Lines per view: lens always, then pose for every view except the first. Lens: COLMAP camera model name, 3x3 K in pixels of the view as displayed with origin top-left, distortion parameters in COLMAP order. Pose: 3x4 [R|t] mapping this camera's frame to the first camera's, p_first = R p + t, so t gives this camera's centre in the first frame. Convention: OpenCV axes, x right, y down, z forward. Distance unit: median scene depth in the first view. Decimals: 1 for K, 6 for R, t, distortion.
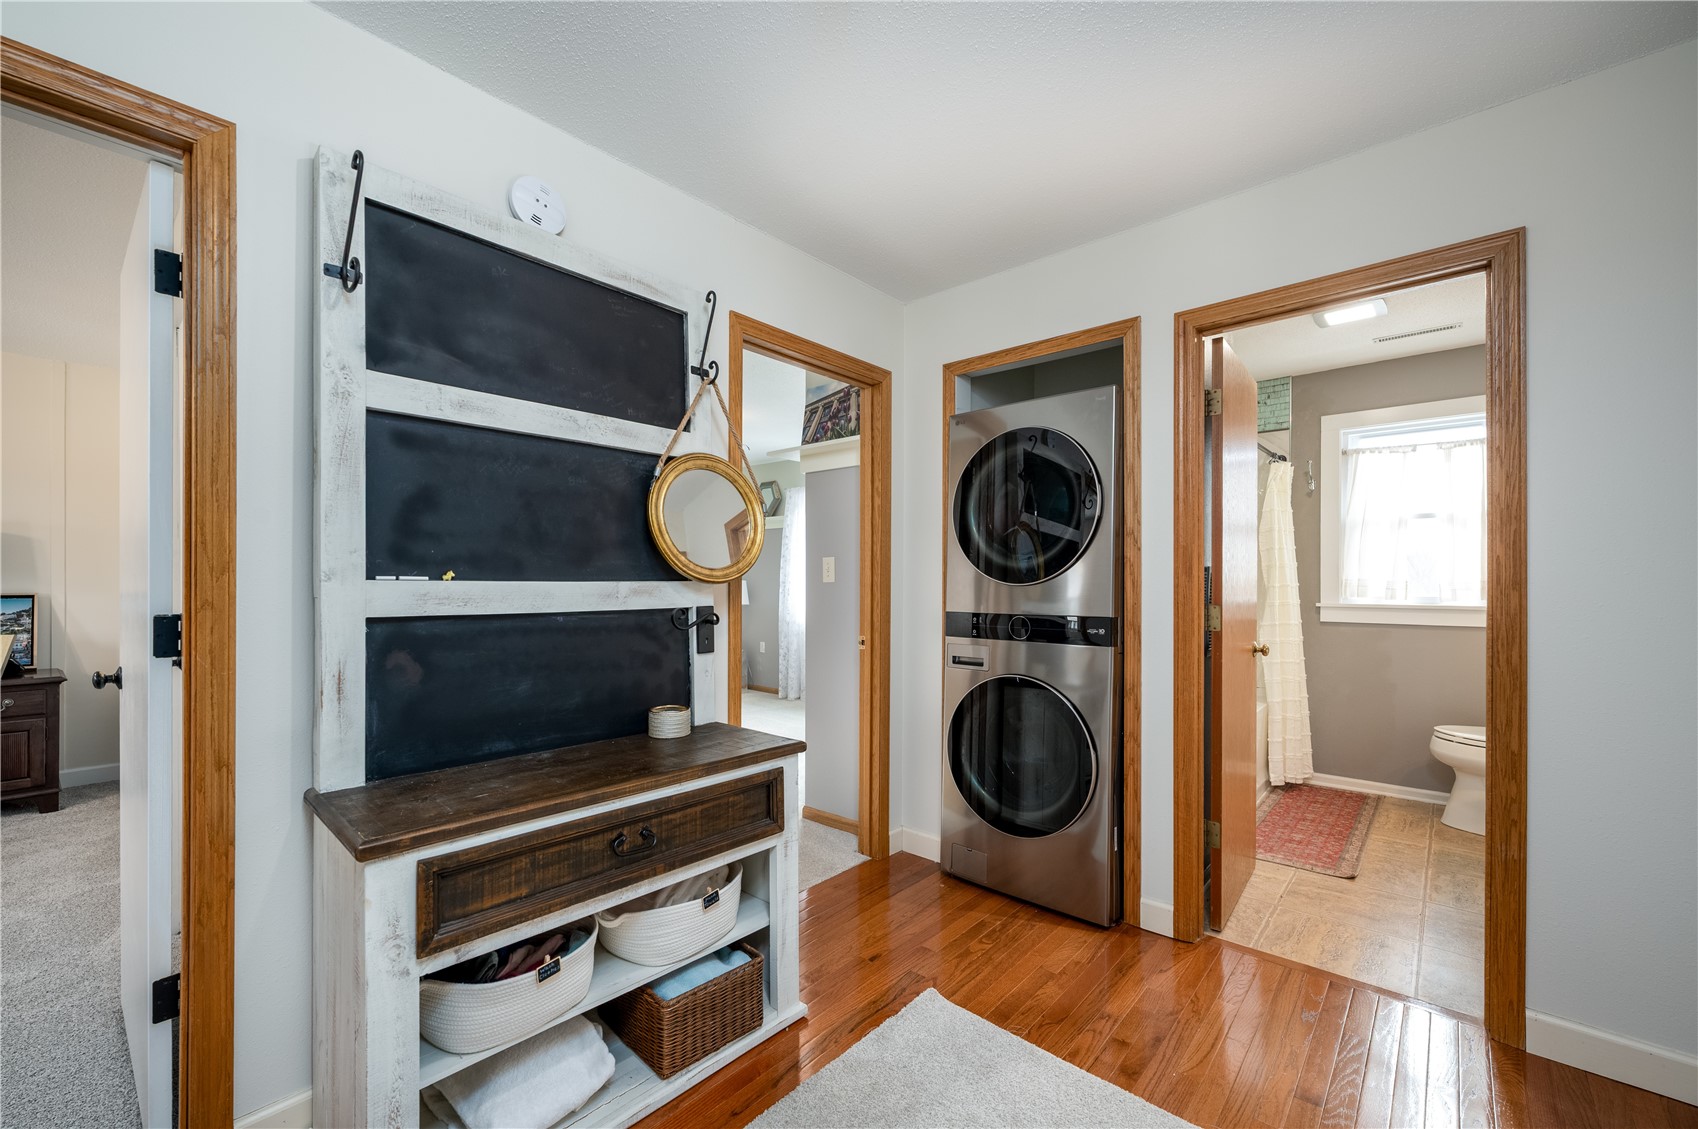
lens RADIAL K [[671.4, 0, 843.0], [0, 671.4, 584.6], [0, 0, 1]] dist [0.001599, 0.000172]
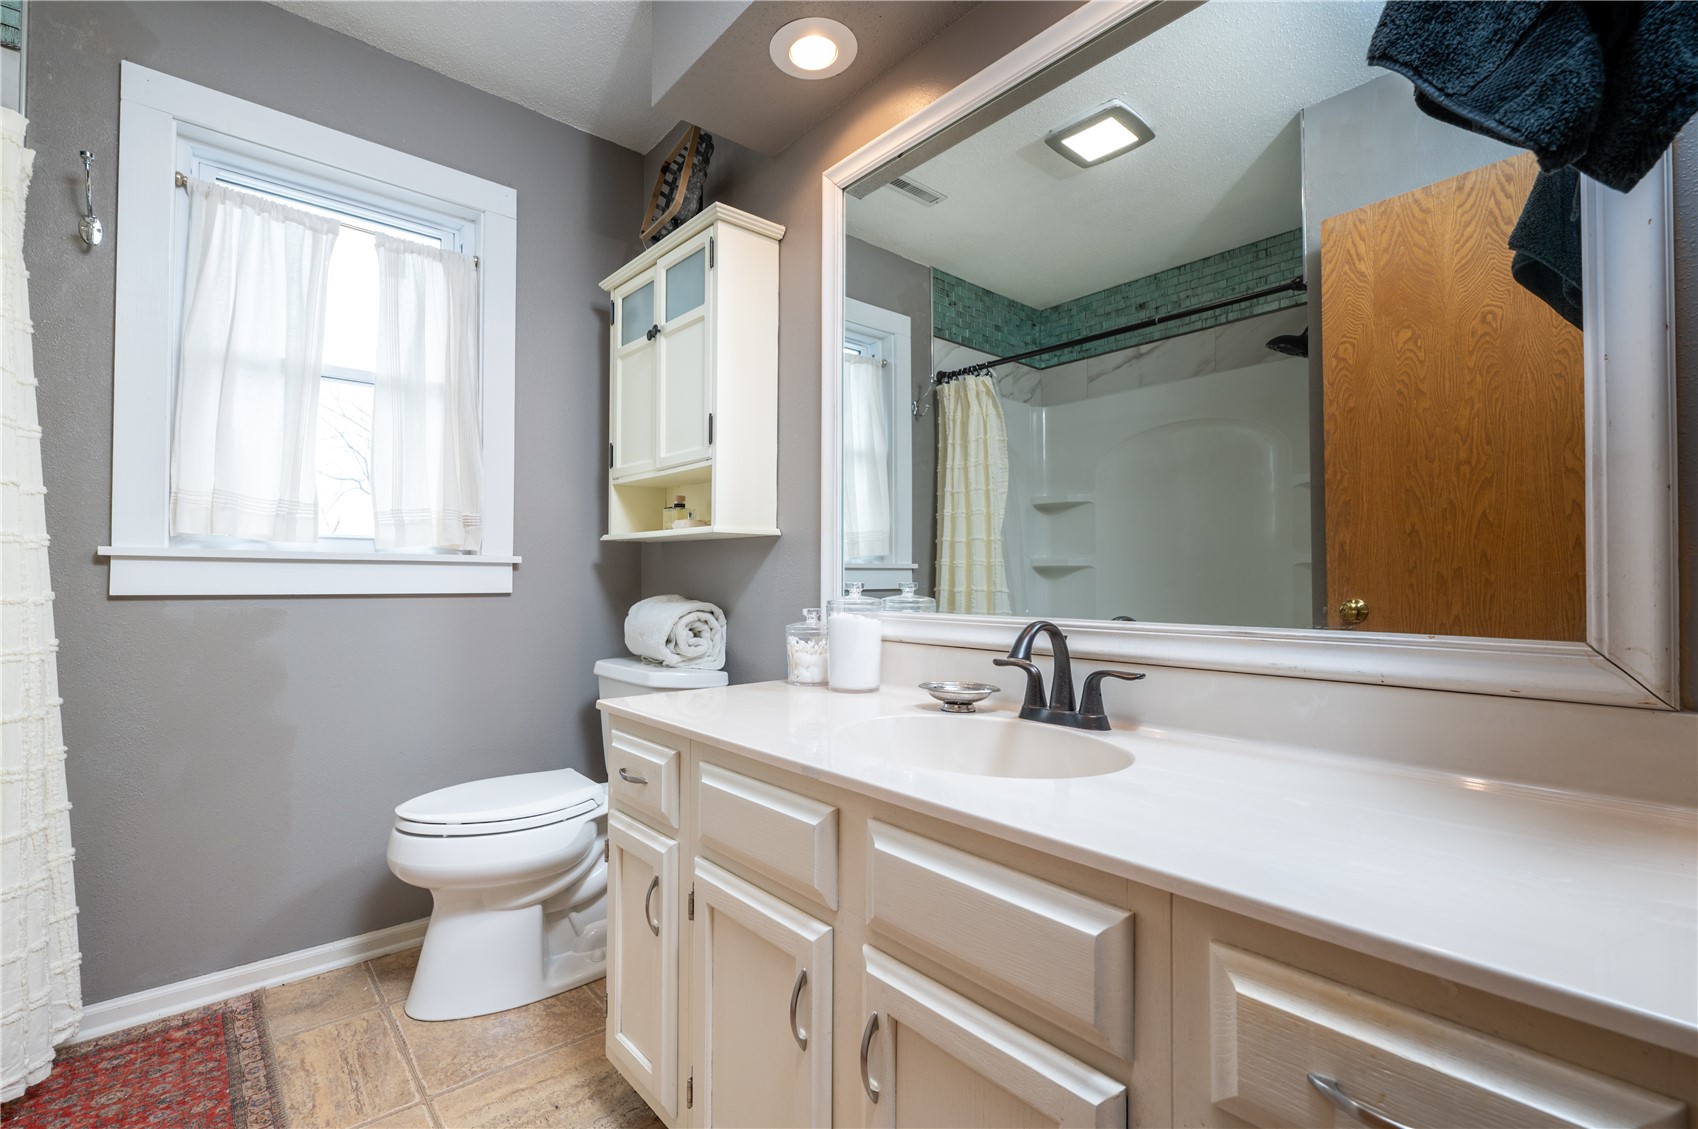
lens RADIAL K [[762.6, 0, 849.0], [0, 762.6, 564.5], [0, 0, 1]] dist [0.000662, 0.000137]
pose [[0.122344, 0.020793, 0.992270, 0.351325], [-0.004655, 0.999782, -0.020376, 0.046437], [-0.992477, -0.002126, 0.122414, 0.558838]]
